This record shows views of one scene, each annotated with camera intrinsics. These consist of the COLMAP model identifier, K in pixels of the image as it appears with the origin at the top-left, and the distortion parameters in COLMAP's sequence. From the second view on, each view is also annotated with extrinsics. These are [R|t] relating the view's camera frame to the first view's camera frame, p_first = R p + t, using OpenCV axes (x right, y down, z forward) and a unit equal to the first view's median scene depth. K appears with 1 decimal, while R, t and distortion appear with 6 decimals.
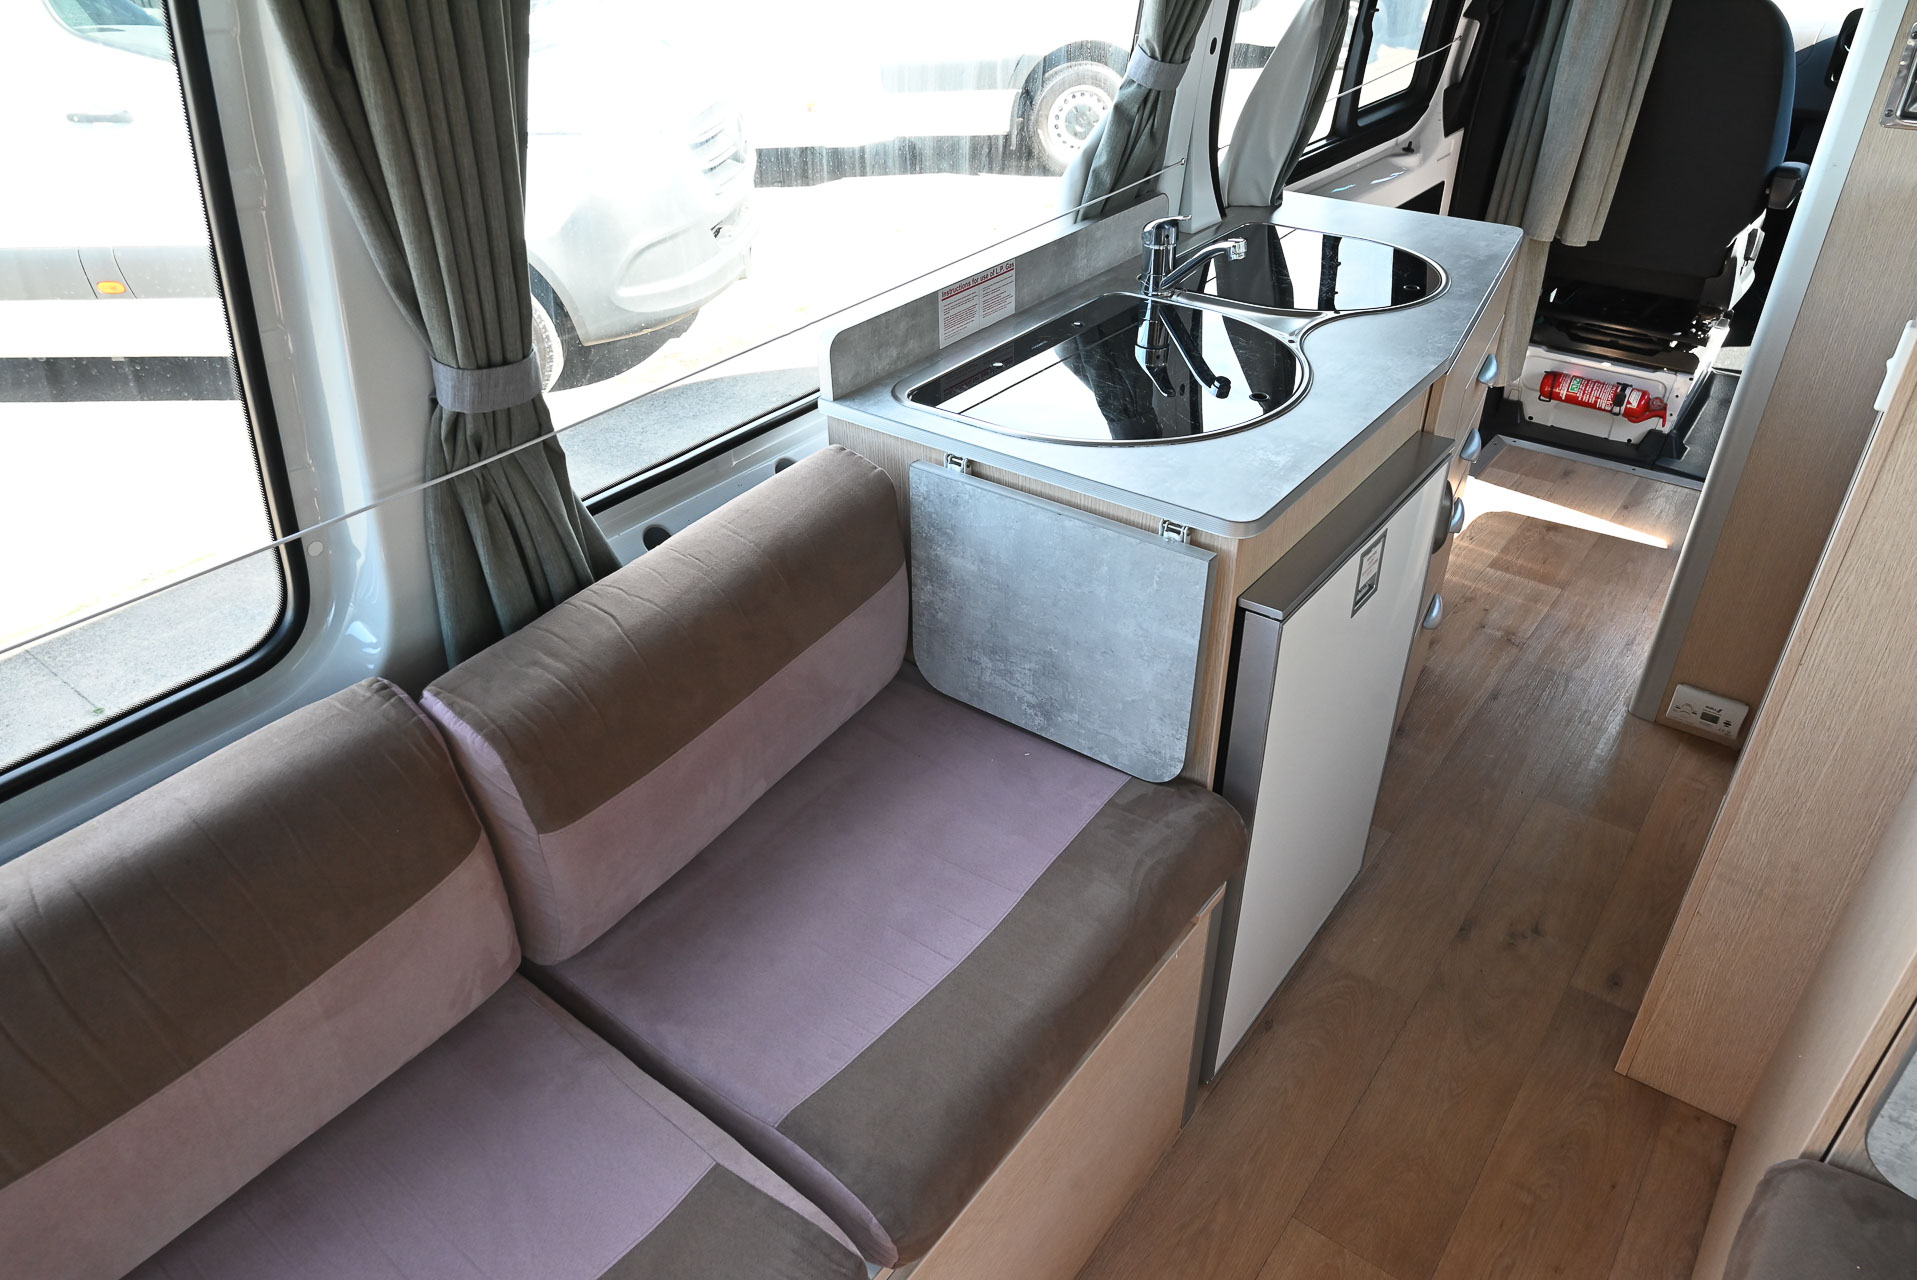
lens RADIAL K [[1287.8, 0, 964.1], [0, 1287.8, 643.6], [0, 0, 1]] dist [-0.007809, 0.002706]
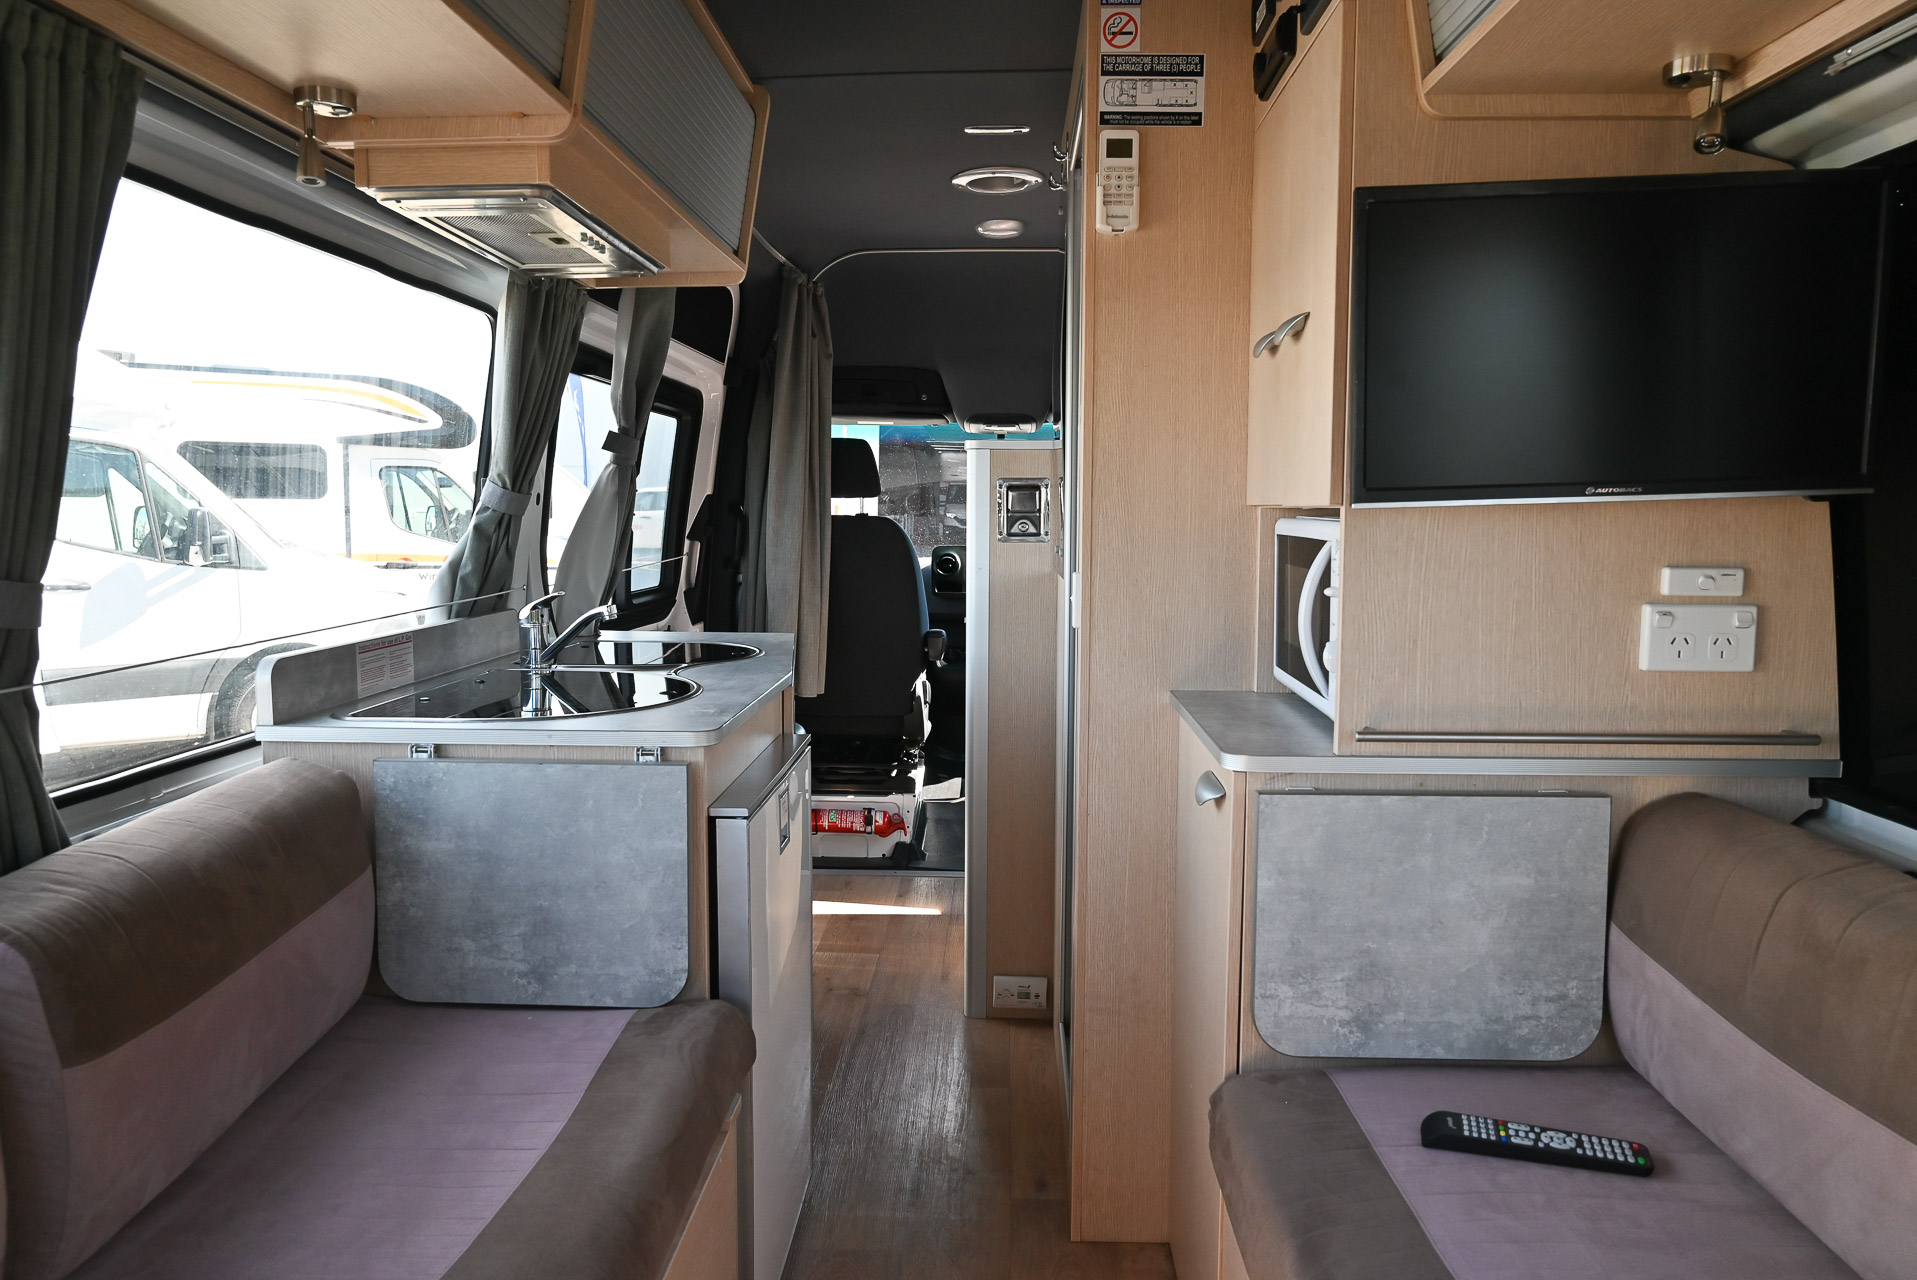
lens RADIAL K [[1287.8, 0, 966.3], [0, 1287.8, 633.2], [0, 0, 1]] dist [-0.007809, 0.002706]
pose [[0.819722, -0.043534, 0.571105, -0.219371], [0.302830, 0.879283, -0.367635, 0.276465], [-0.486158, 0.474306, 0.733951, -0.053446]]
